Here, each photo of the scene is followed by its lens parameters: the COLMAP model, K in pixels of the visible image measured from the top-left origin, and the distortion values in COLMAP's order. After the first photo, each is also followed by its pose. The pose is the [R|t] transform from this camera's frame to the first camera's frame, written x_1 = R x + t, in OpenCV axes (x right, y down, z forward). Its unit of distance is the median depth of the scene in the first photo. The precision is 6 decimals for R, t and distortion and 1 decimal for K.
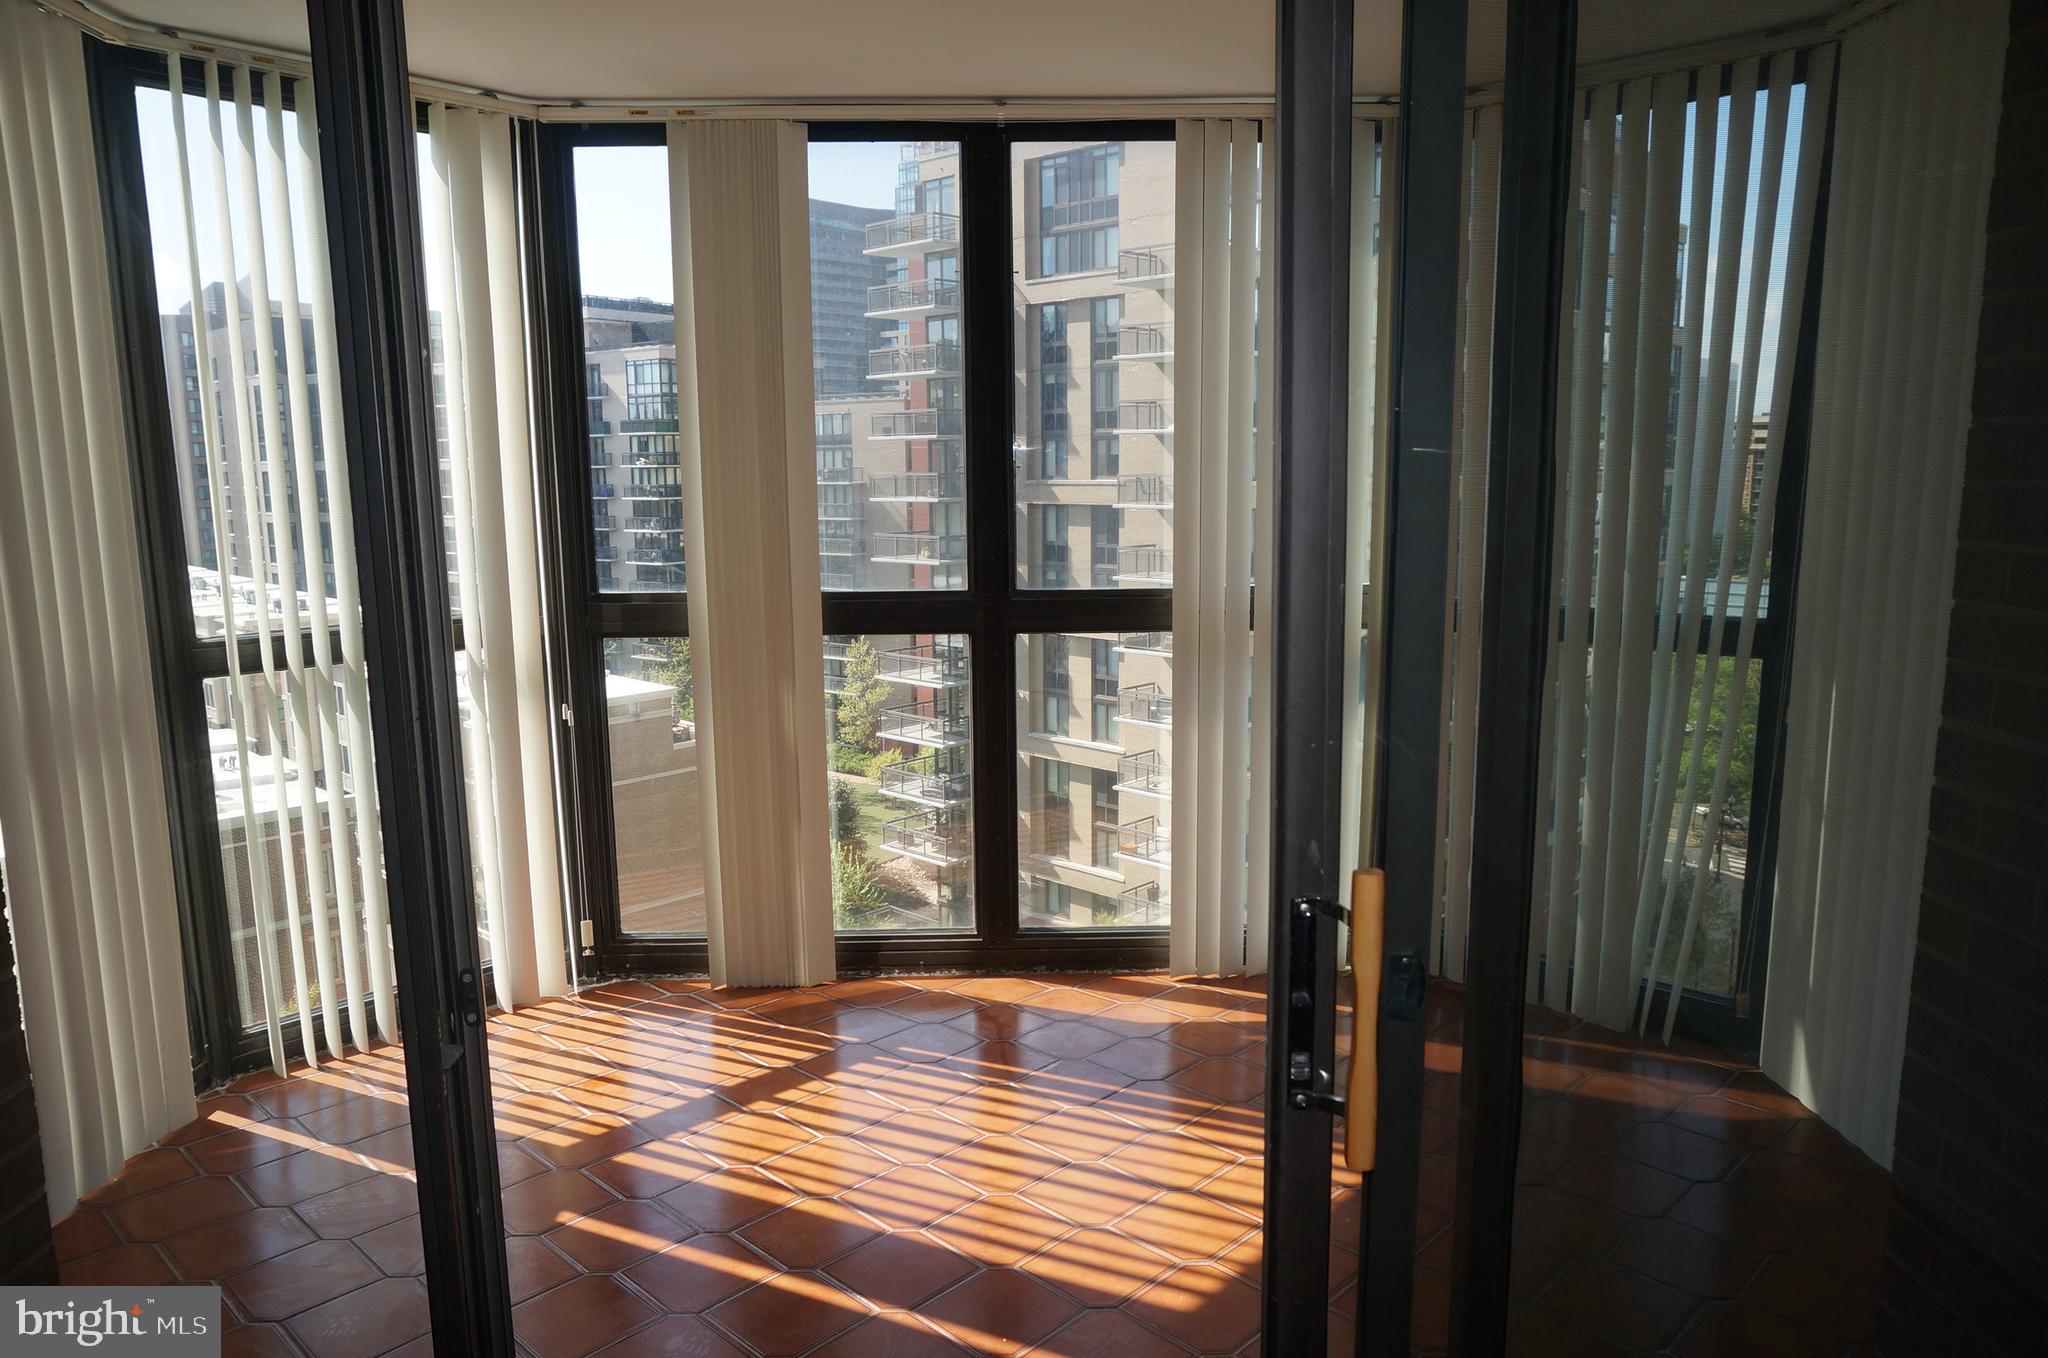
lens RADIAL K [[1373.6, 0, 1057.5], [0, 1373.6, 666.5], [0, 0, 1]] dist [-0.044993, 0.022887]
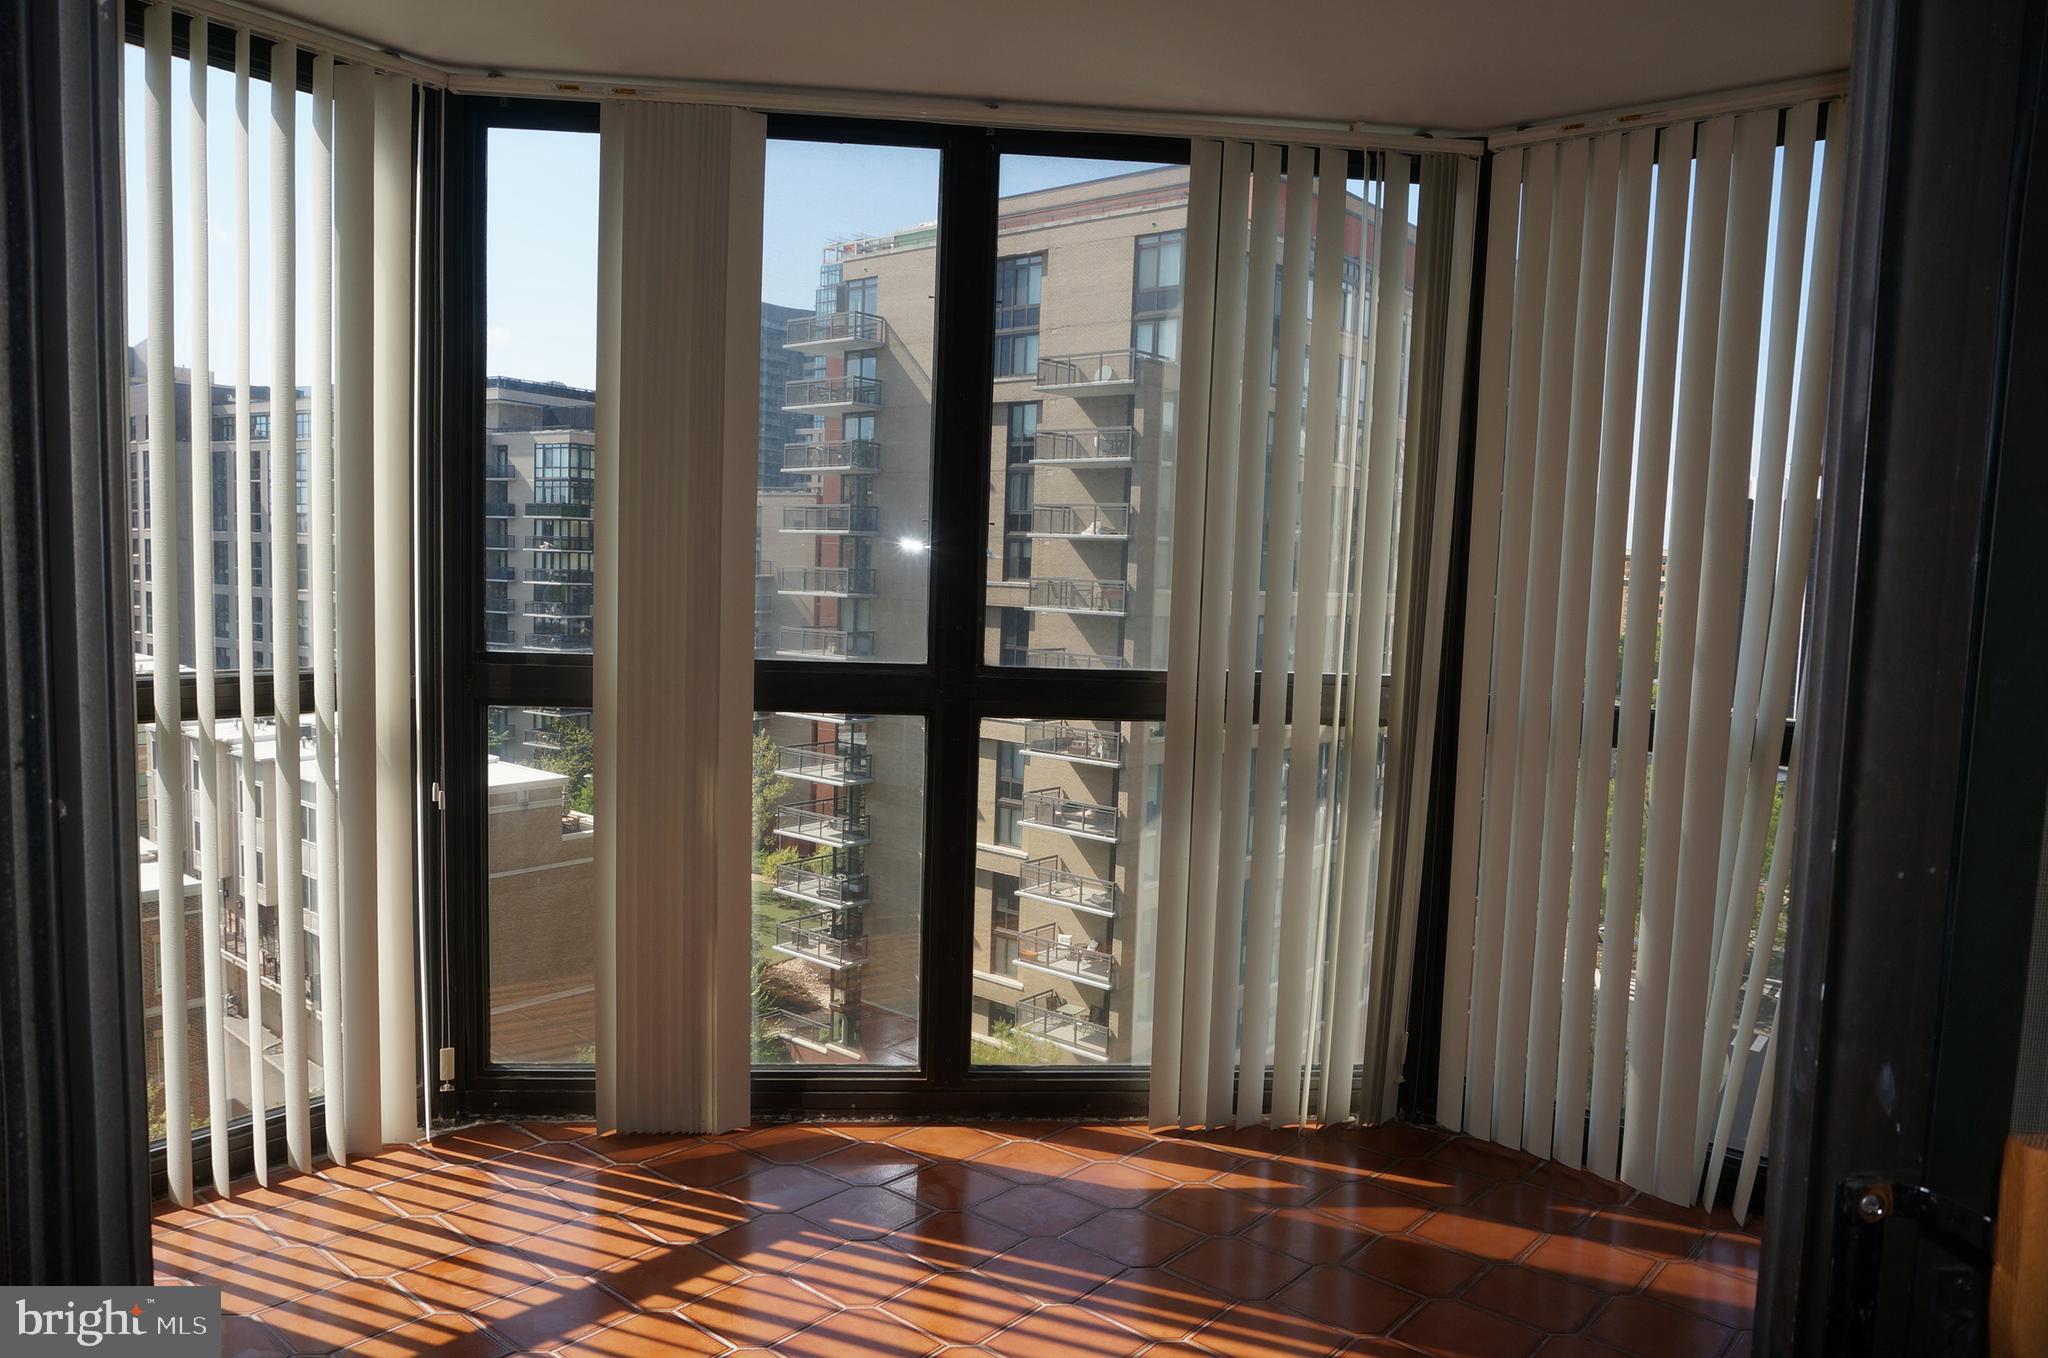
lens RADIAL K [[1373.6, 0, 1058.7], [0, 1373.6, 668.5], [0, 0, 1]] dist [-0.044993, 0.022887]
pose [[0.996901, 0.037012, 0.069412, -0.034246], [-0.031809, 0.996704, -0.074626, 0.006179], [-0.071945, 0.072187, 0.994793, 0.113396]]
